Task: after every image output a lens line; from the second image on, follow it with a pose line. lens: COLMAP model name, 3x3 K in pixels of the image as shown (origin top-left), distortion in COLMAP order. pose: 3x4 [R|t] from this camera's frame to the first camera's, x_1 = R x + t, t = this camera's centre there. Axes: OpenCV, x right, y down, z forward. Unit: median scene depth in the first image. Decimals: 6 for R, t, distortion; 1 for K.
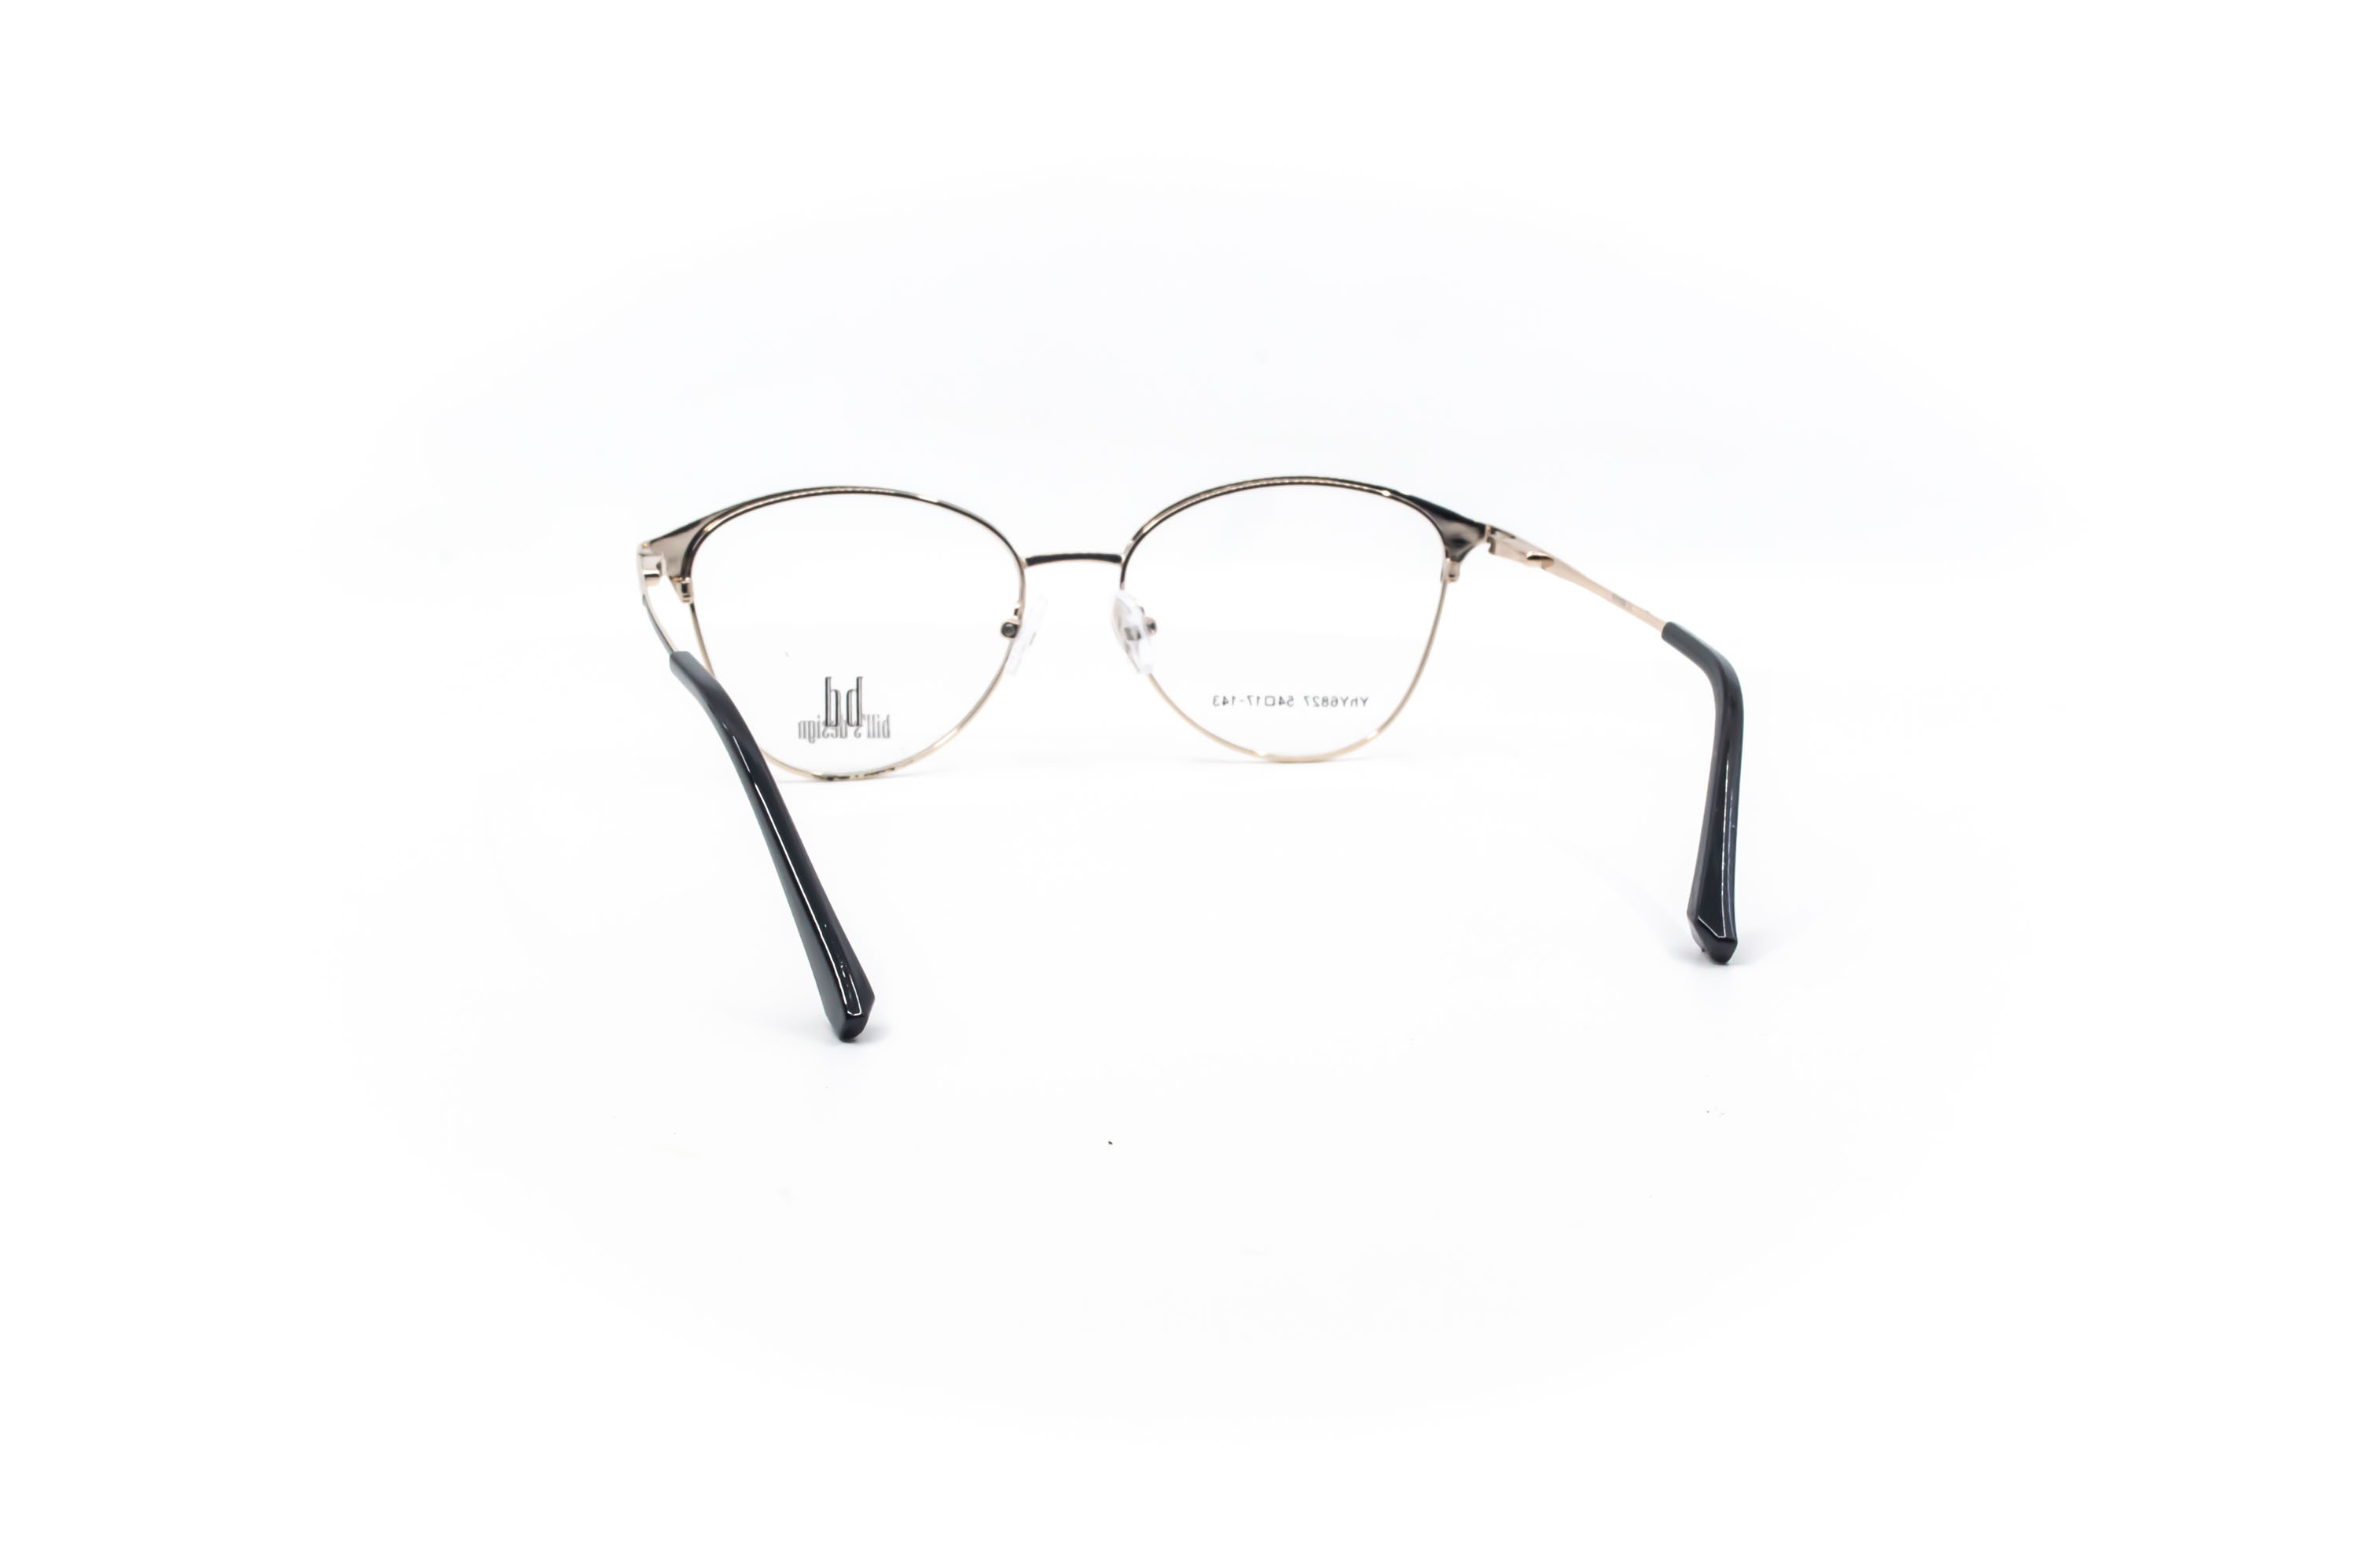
lens RADIAL K [[3010.5, 0, 1174.9], [0, 3010.5, 796.1], [0, 0, 1]] dist [-0.071904, 0.000000]
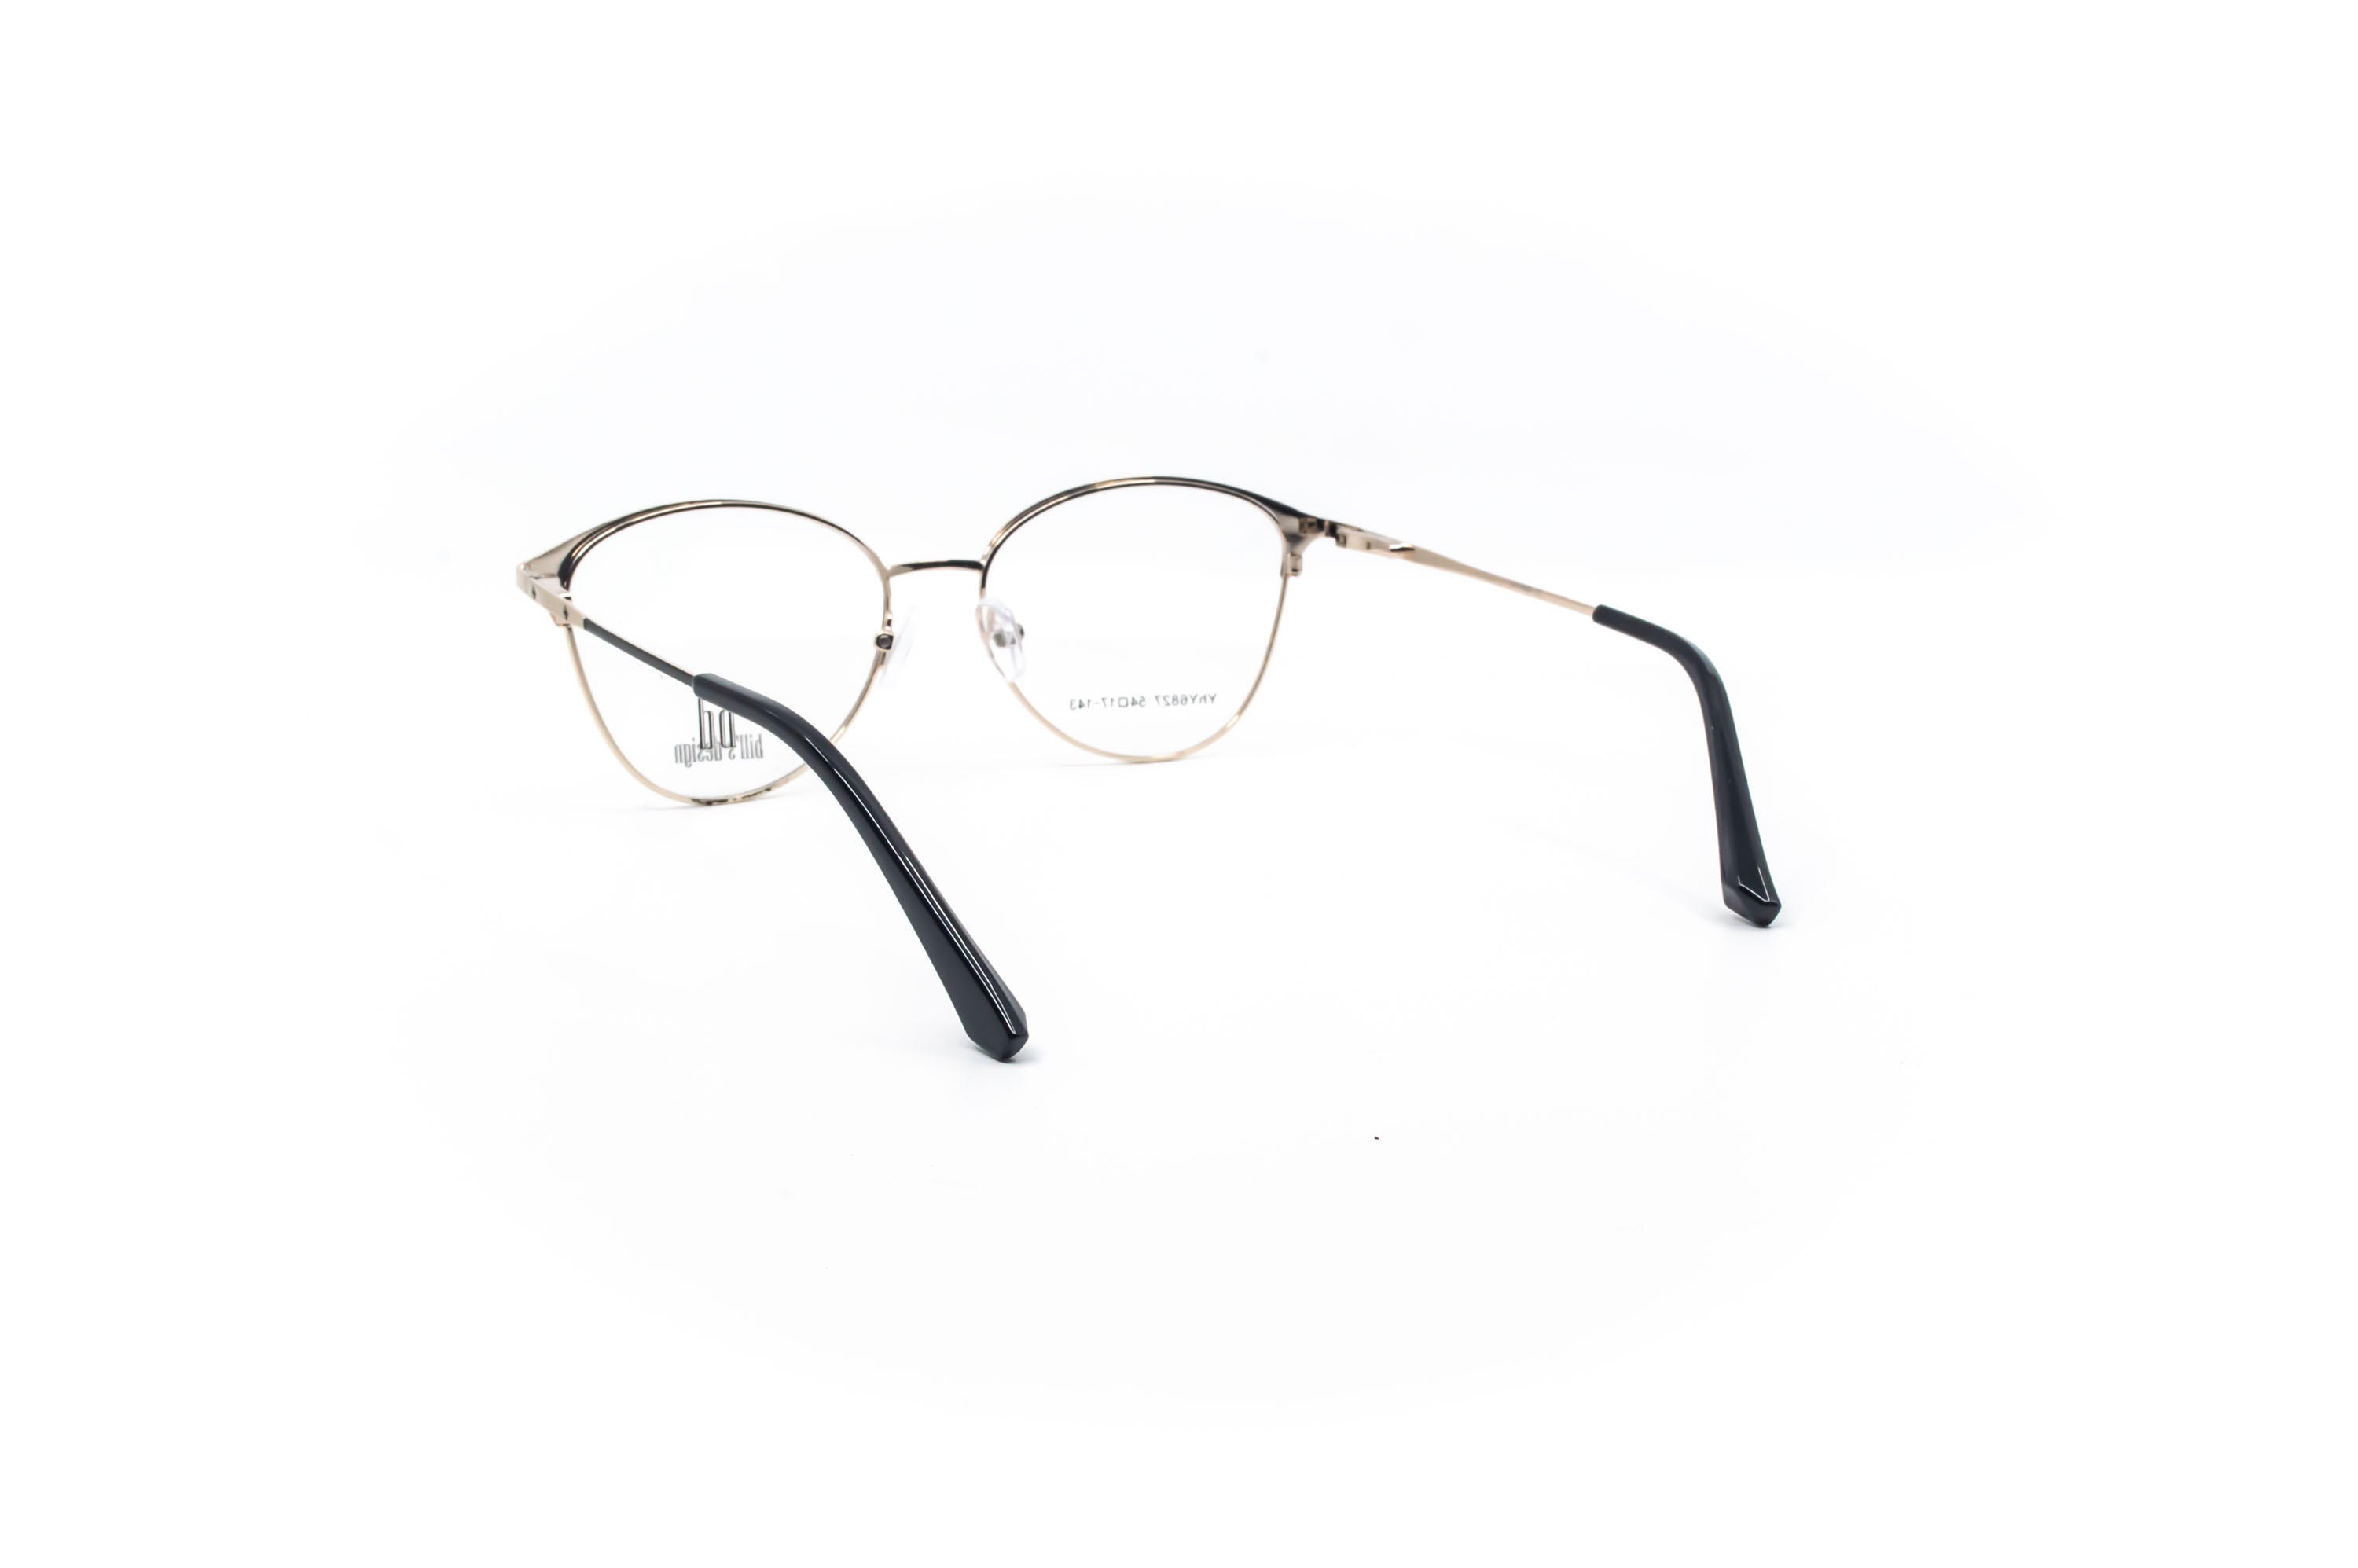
lens RADIAL K [[3010.5, 0, 1183.6], [0, 3010.5, 785.1], [0, 0, 1]] dist [-0.071904, 0.000000]
pose [[0.965547, -0.053259, 0.254719, -0.211298], [0.054522, 0.998510, 0.002104, -0.005219], [-0.254452, 0.011856, 0.967013, 0.028333]]
